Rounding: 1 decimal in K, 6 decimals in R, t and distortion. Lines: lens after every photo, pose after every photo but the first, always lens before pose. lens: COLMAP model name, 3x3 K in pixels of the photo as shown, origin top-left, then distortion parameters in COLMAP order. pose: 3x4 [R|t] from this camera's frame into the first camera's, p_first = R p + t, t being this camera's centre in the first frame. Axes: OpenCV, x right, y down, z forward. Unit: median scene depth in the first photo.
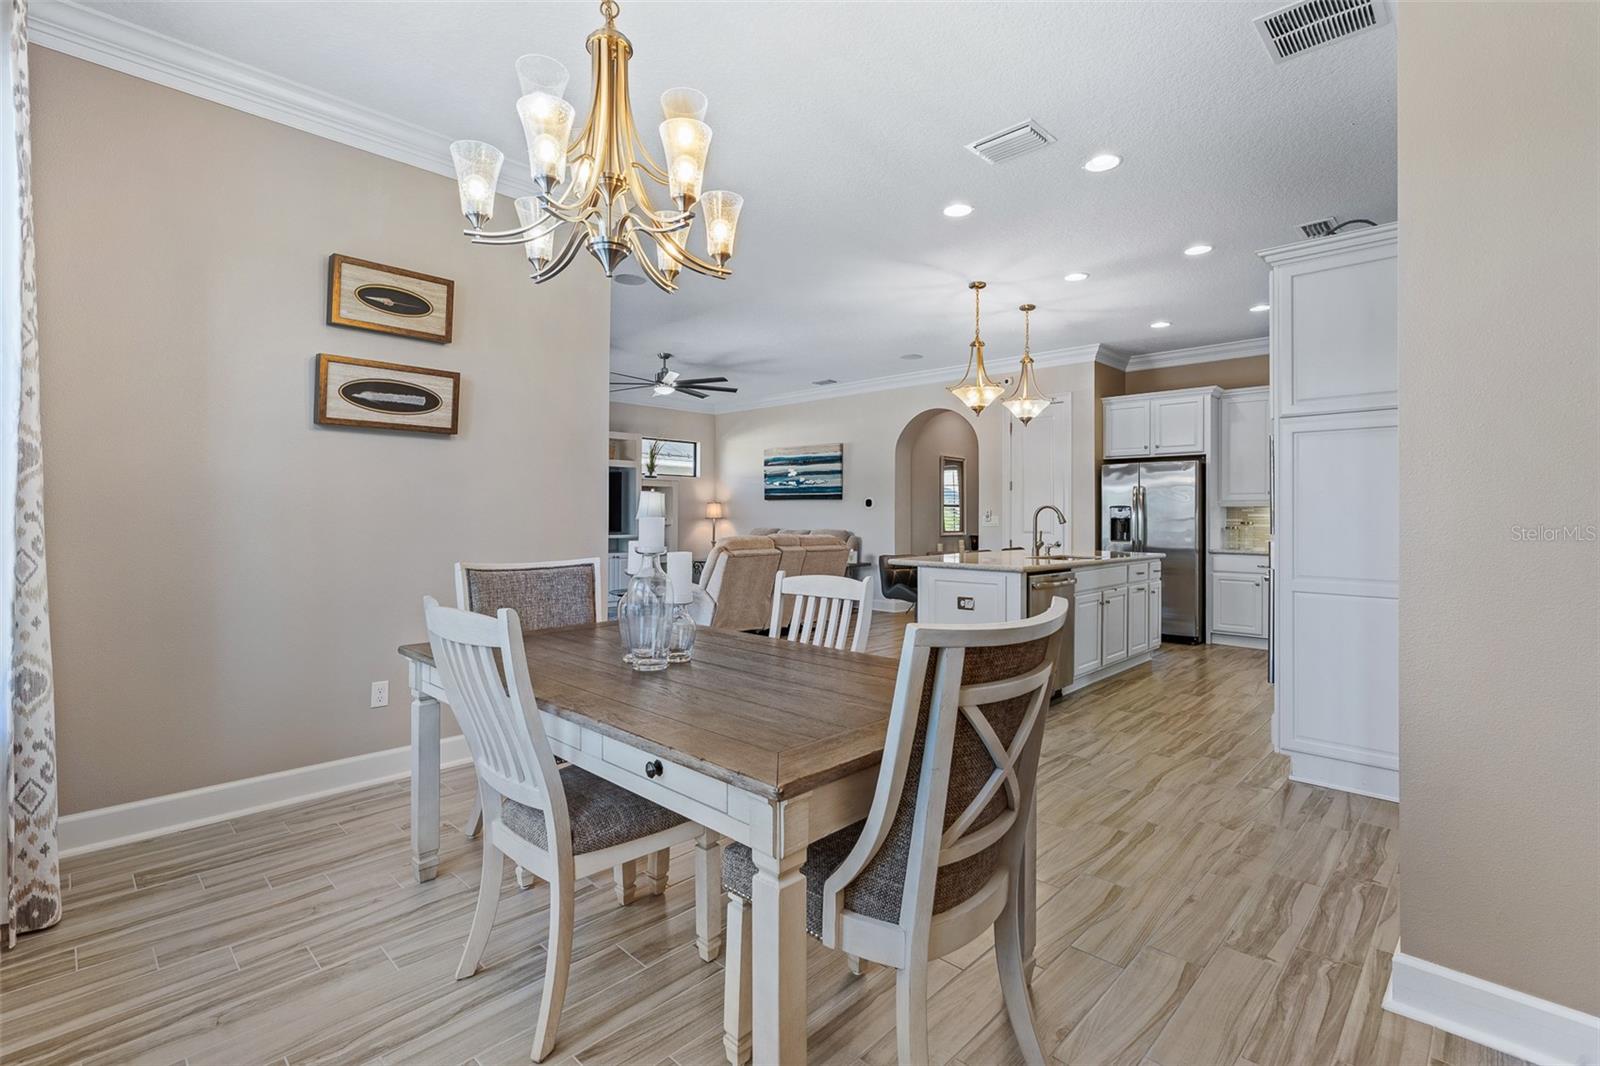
lens RADIAL K [[730.3, 0, 800.8], [0, 730.3, 513.6], [0, 0, 1]] dist [-0.046913, 0.000341]
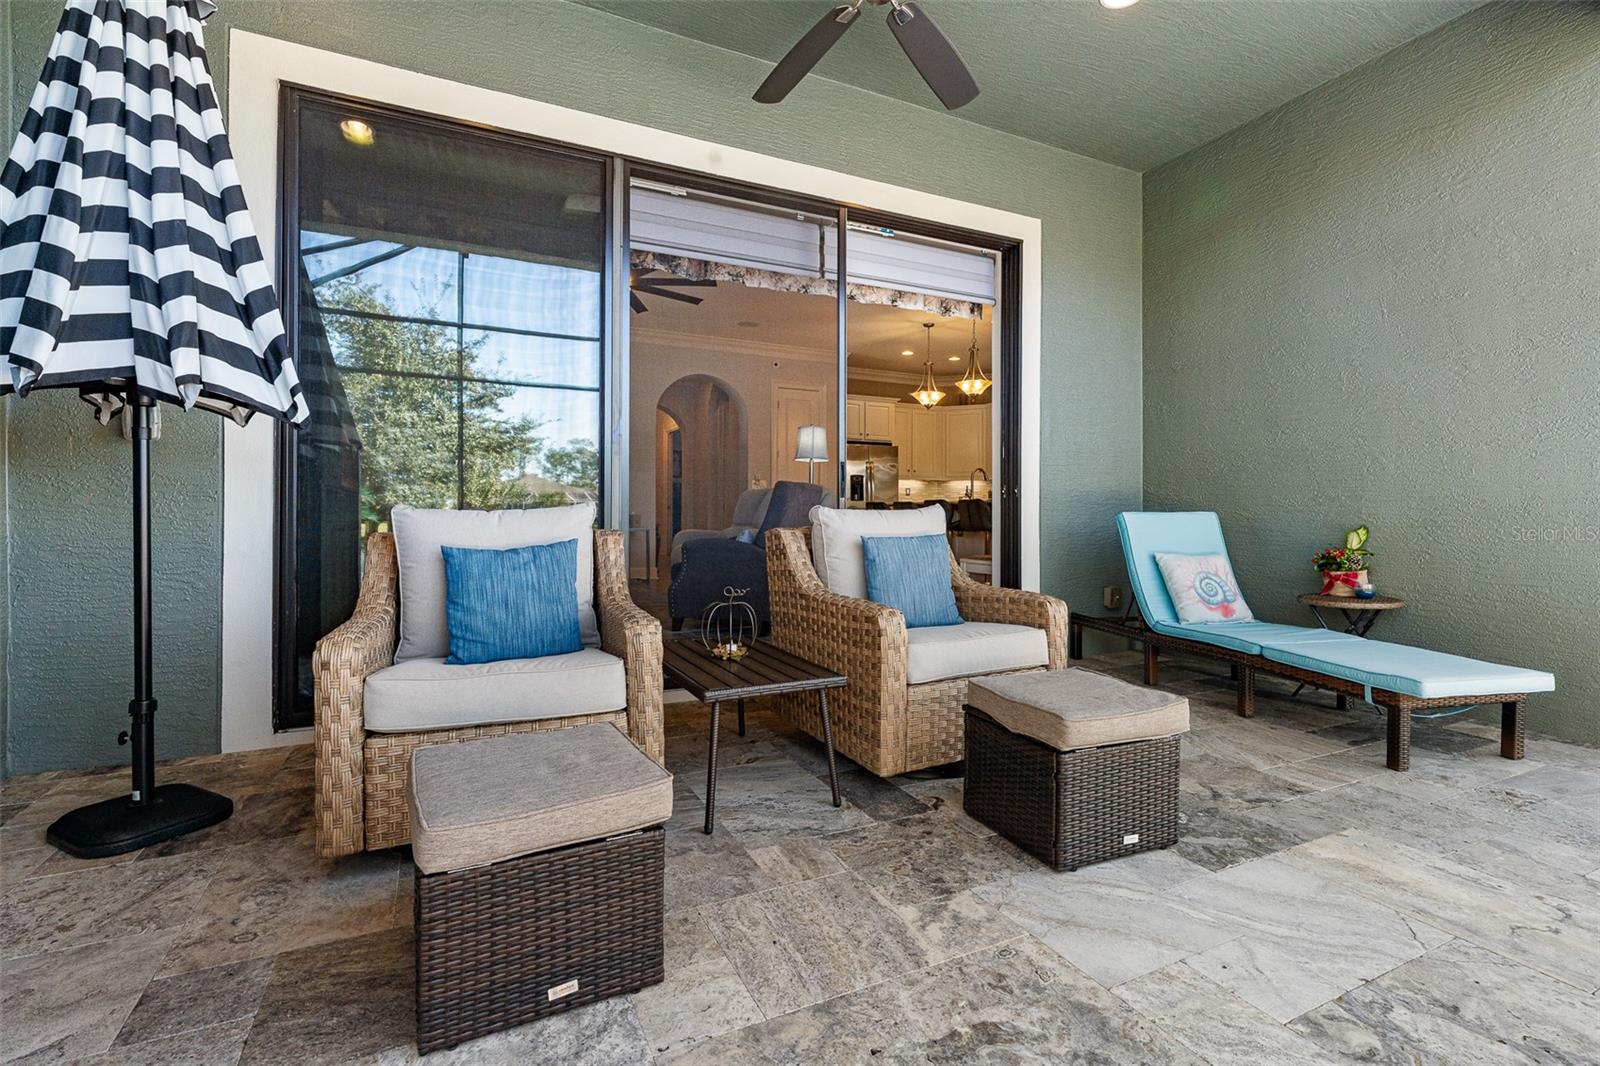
lens RADIAL K [[738.4, 0, 805.8], [0, 738.4, 517.4], [0, 0, 1]] dist [-0.004296, 0.001096]
pose [[0.334331, -0.003537, 0.942449, -0.704675], [-0.002030, 0.999988, 0.004473, 0.049565], [-0.942453, -0.003409, 0.334320, 0.482981]]
